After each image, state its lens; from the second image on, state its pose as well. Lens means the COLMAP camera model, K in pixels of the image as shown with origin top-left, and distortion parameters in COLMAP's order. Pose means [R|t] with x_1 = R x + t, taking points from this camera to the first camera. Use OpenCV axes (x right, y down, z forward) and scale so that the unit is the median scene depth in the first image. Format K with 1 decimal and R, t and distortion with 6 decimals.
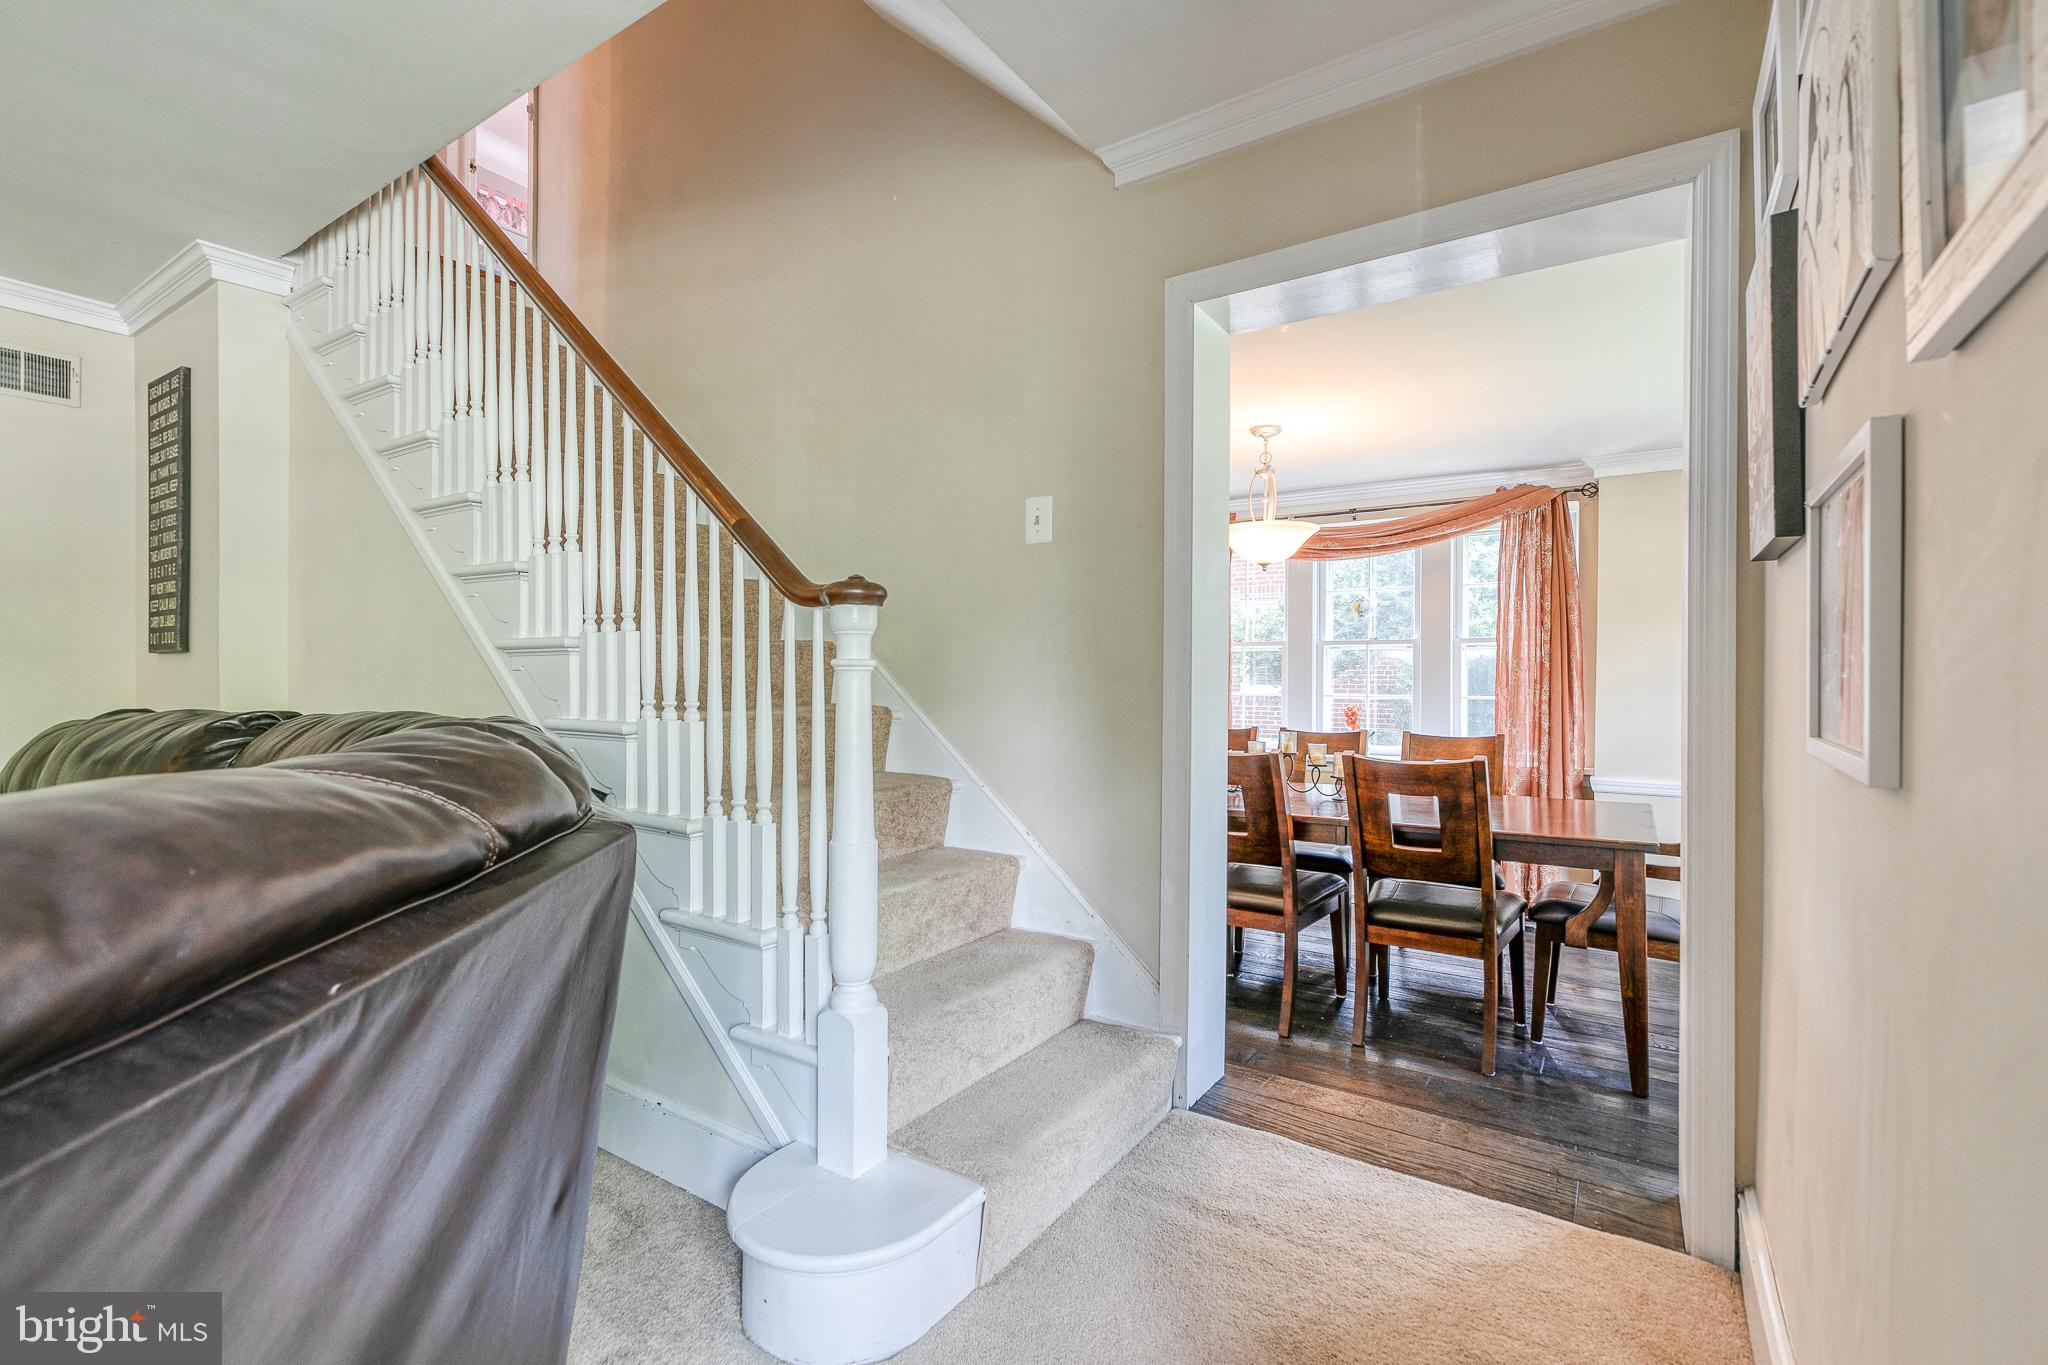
lens RADIAL K [[924.8, 0, 1022.2], [0, 924.8, 691.1], [0, 0, 1]] dist [0.000505, -0.000171]
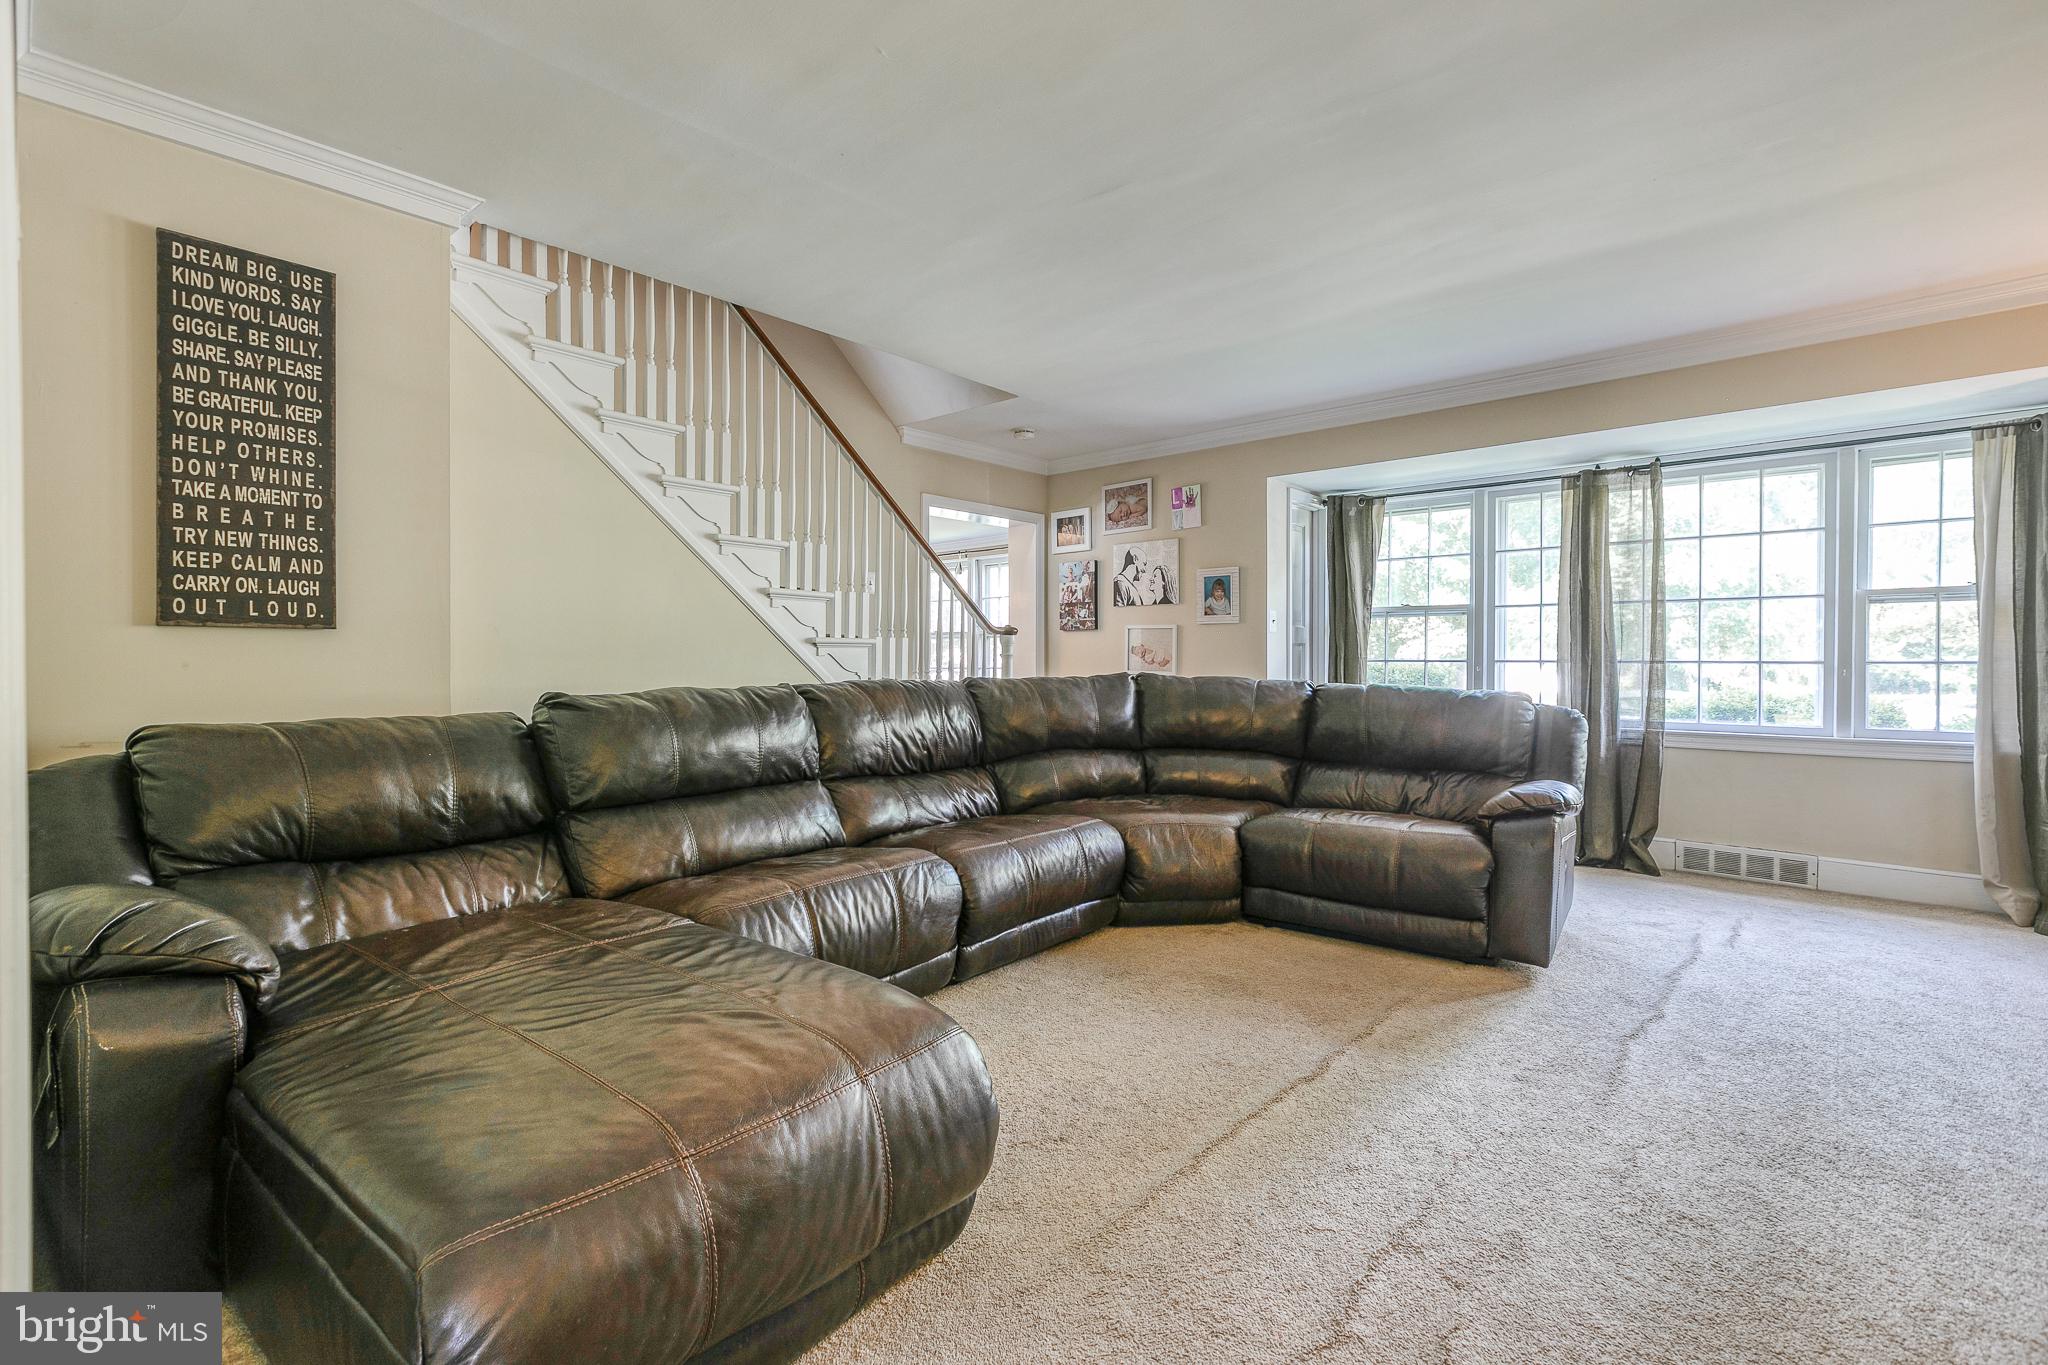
lens RADIAL K [[924.8, 0, 1039.8], [0, 924.8, 667.5], [0, 0, 1]] dist [0.000505, -0.000171]
pose [[0.126302, -0.013744, 0.991897, -2.064117], [0.005548, 0.999898, 0.013148, -0.020706], [-0.991976, 0.003842, 0.126365, 0.371663]]
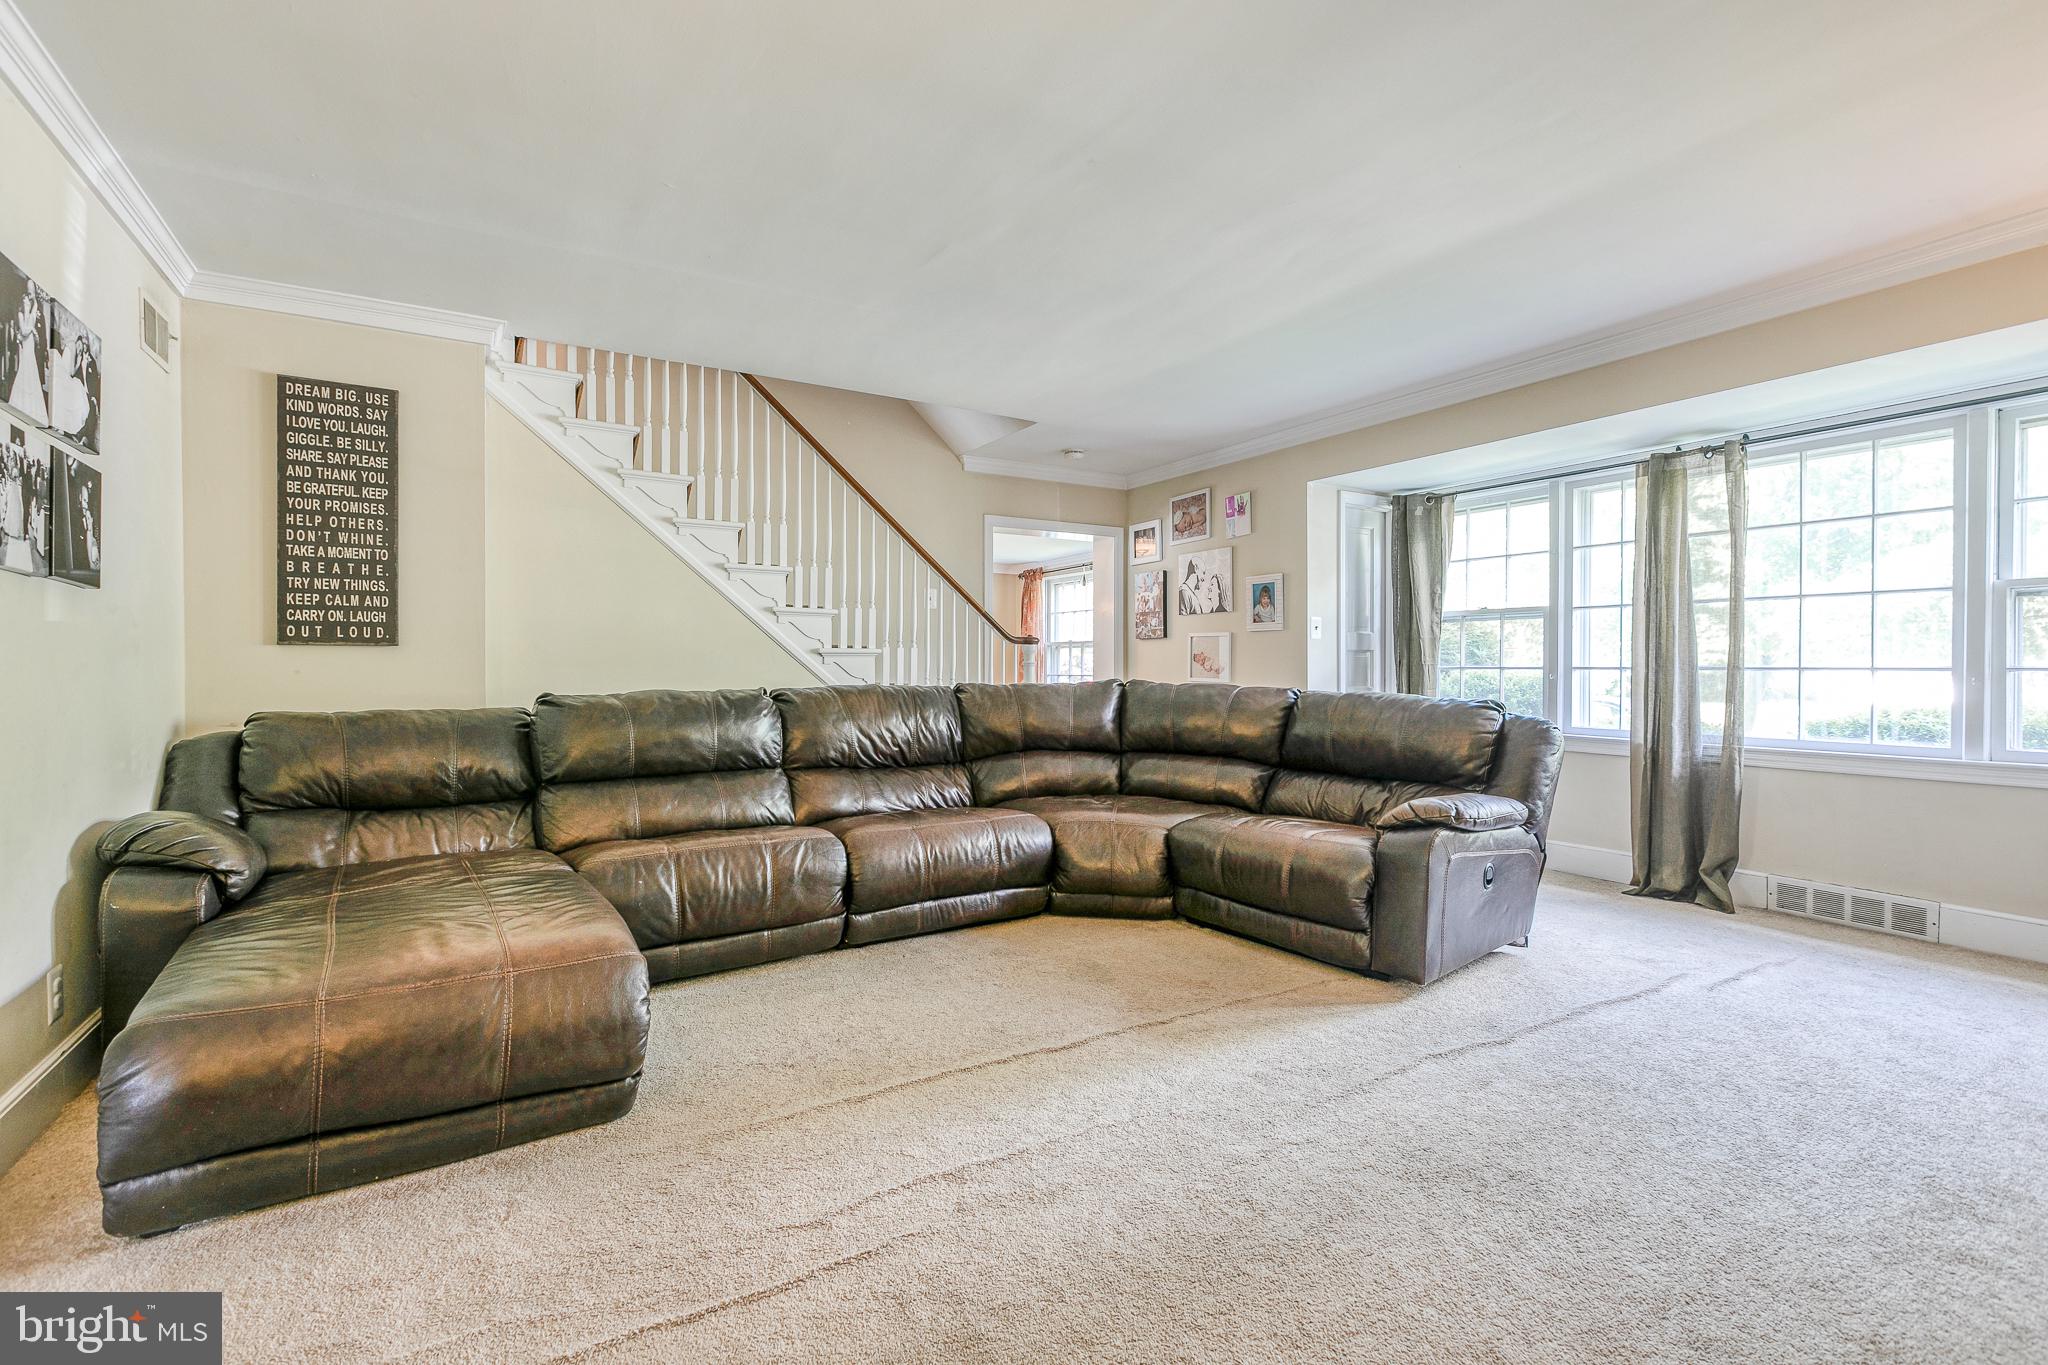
lens RADIAL K [[924.8, 0, 1052.1], [0, 924.8, 671.8], [0, 0, 1]] dist [0.000505, -0.000171]
pose [[0.407320, -0.009356, 0.913238, -2.035503], [0.008241, 0.999944, 0.006569, -0.015276], [-0.913249, 0.004850, 0.407374, -0.219852]]
